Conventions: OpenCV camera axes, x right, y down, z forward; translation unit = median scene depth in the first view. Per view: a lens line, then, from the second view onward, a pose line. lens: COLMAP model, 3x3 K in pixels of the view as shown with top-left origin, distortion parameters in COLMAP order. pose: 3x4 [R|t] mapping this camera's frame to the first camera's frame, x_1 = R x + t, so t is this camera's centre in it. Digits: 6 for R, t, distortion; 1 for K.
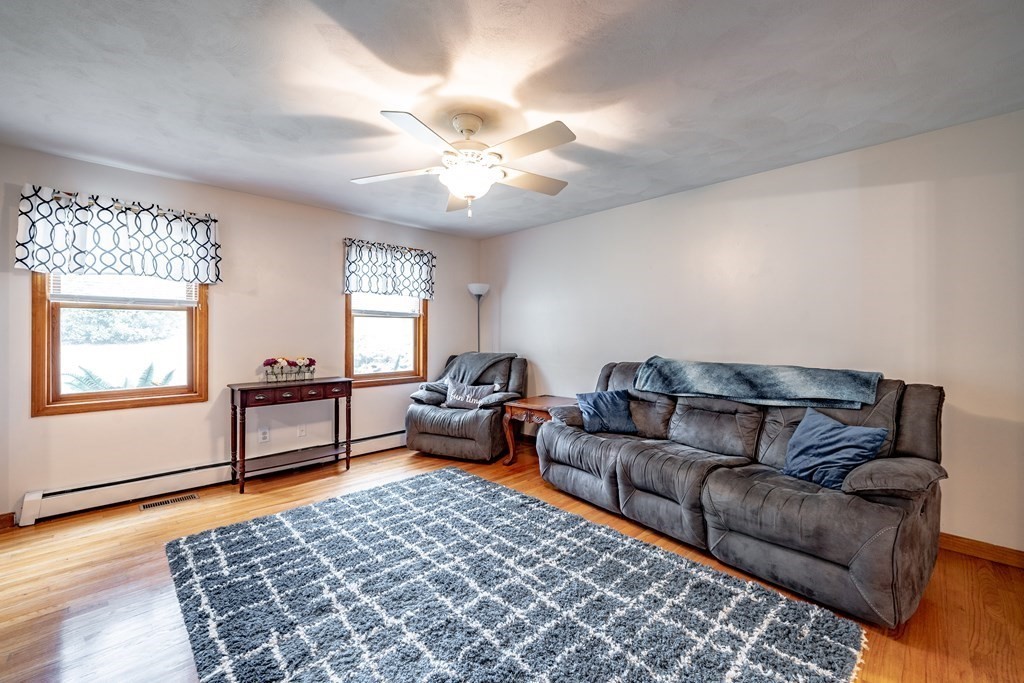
lens RADIAL K [[428.4, 0, 521.5], [0, 428.4, 330.7], [0, 0, 1]] dist [-0.000417, -0.000541]
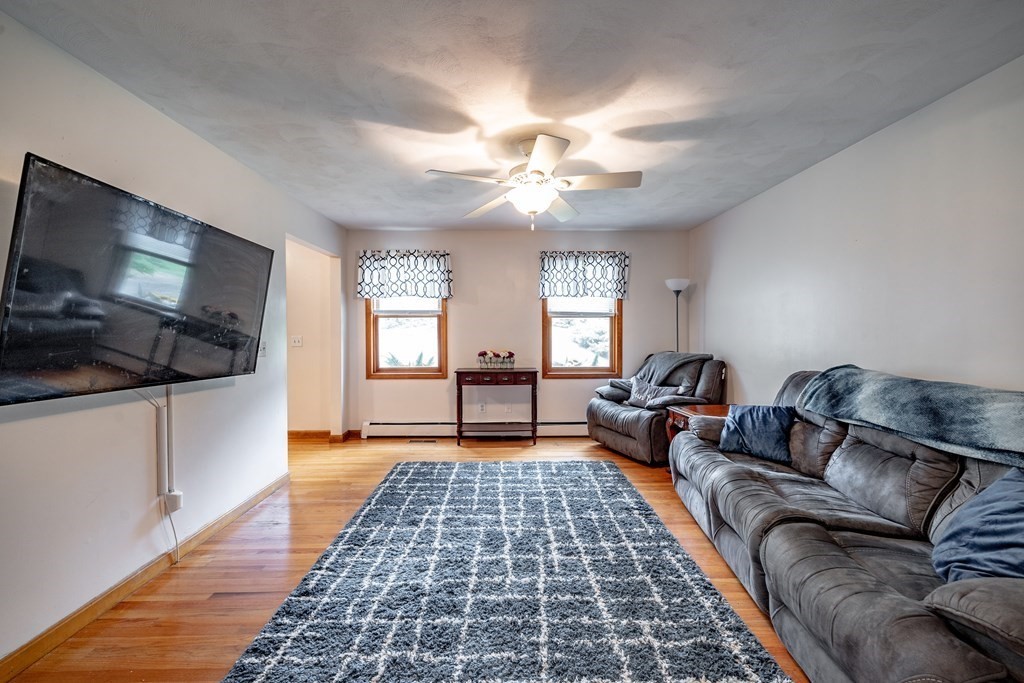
lens RADIAL K [[431.1, 0, 514.9], [0, 431.1, 335.3], [0, 0, 1]] dist [-0.001398, -0.000449]
pose [[0.718941, 0.006745, -0.695038, 0.469151], [0.007596, 0.999817, 0.017559, -0.007965], [0.695030, -0.017903, 0.718758, 0.111698]]
